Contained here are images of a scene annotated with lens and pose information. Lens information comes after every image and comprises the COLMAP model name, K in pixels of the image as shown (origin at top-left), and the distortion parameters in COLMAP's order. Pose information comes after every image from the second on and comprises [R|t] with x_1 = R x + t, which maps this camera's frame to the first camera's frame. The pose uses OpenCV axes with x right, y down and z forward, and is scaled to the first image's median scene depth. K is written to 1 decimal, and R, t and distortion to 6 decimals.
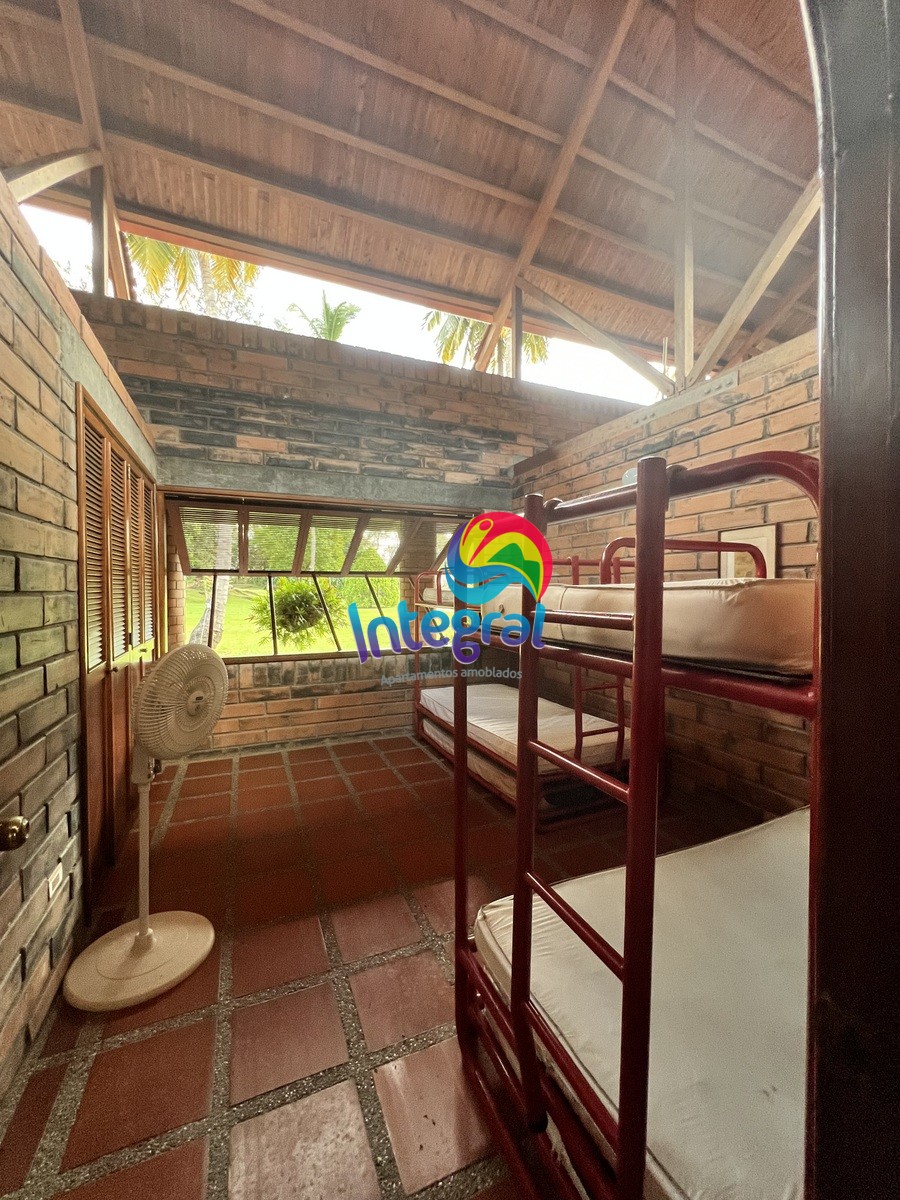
lens RADIAL K [[481.6, 0, 457.8], [0, 481.6, 601.4], [0, 0, 1]] dist [0.000169, 0.000227]
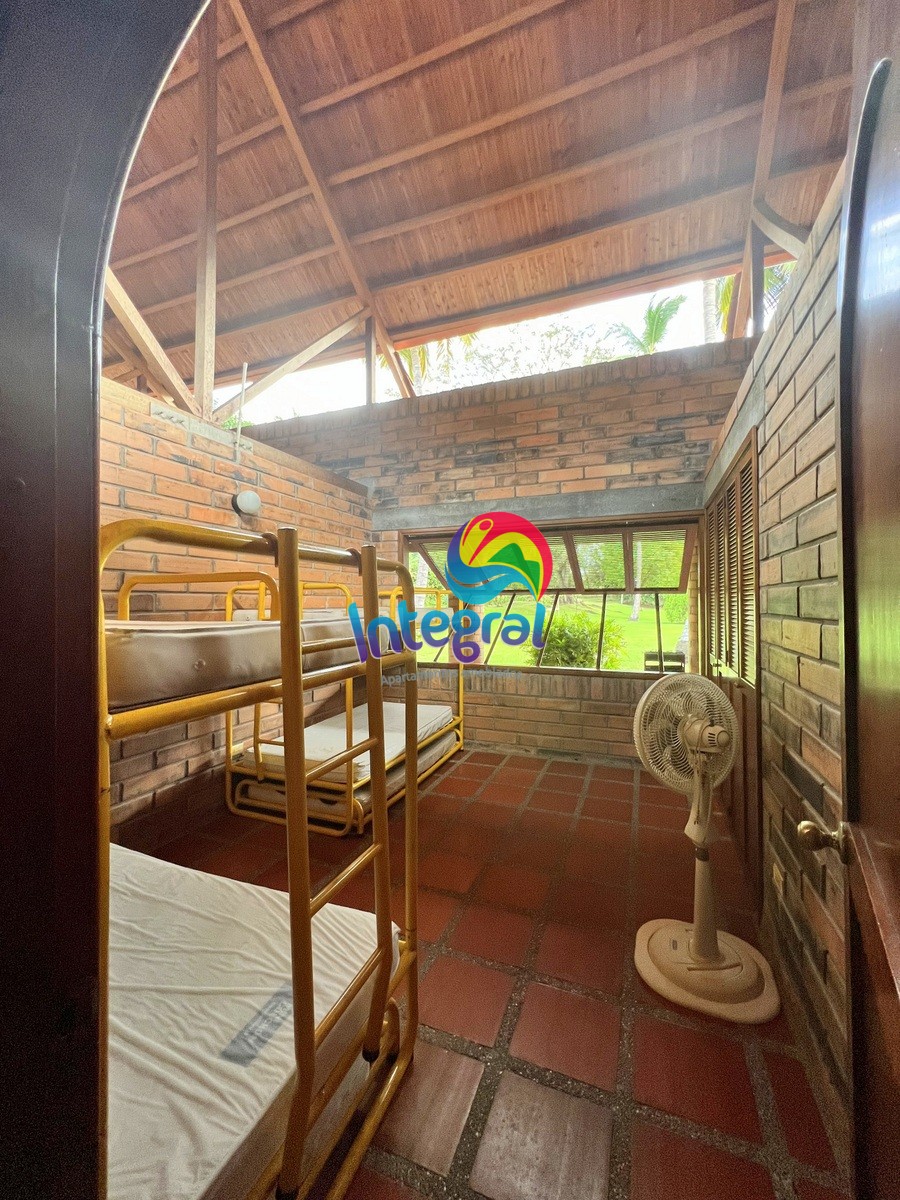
lens RADIAL K [[483.5, 0, 470.3], [0, 483.5, 600.4], [0, 0, 1]] dist [0.000867, -0.000018]
pose [[0.707814, -0.011740, -0.706302, 0.397914], [-0.016695, 0.999305, -0.033341, -0.001750], [0.706202, 0.035391, 0.707125, 0.169295]]
